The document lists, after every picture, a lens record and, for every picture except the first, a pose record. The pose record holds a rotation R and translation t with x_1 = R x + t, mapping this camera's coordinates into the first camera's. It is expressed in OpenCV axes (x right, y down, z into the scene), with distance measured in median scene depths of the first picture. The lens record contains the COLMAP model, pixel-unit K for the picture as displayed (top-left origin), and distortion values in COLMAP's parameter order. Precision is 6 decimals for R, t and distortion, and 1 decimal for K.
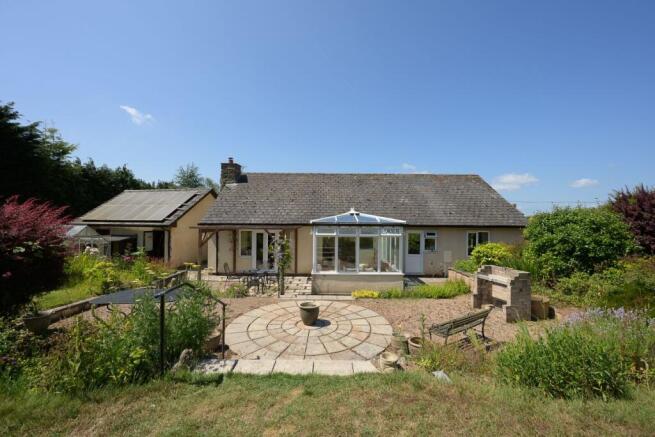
lens RADIAL K [[260.0, 0, 327.0], [0, 260.0, 220.5], [0, 0, 1]] dist [-0.004111, -0.000092]
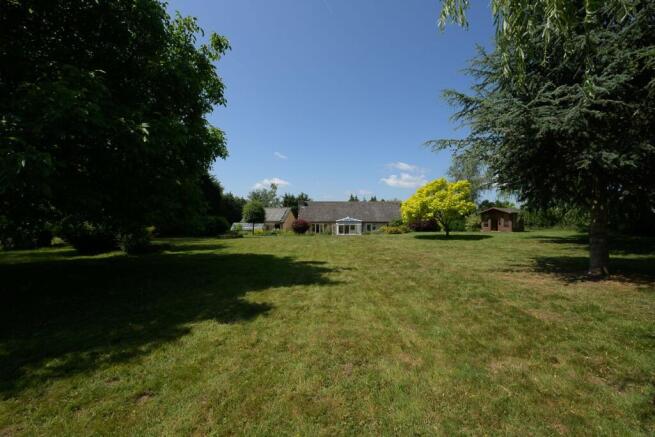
lens RADIAL K [[260.0, 0, 327.0], [0, 260.0, 220.5], [0, 0, 1]] dist [-0.004111, -0.000092]
pose [[0.999945, -0.003817, 0.009815, -0.185098], [0.003751, 0.999970, 0.006771, -0.021228], [-0.009841, -0.006734, 0.999929, -2.066079]]
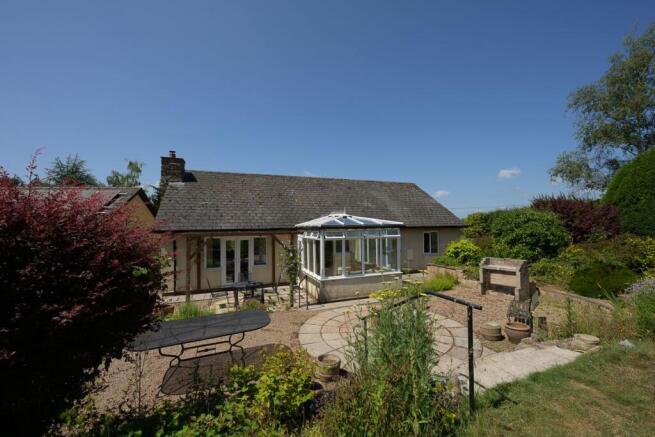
lens RADIAL K [[260.0, 0, 327.0], [0, 260.0, 220.5], [0, 0, 1]] dist [-0.004111, -0.000092]
pose [[0.933419, -0.012612, 0.358565, -0.274587], [0.021009, 0.999589, -0.019530, 0.005950], [-0.358171, 0.025763, 0.933300, 0.082143]]
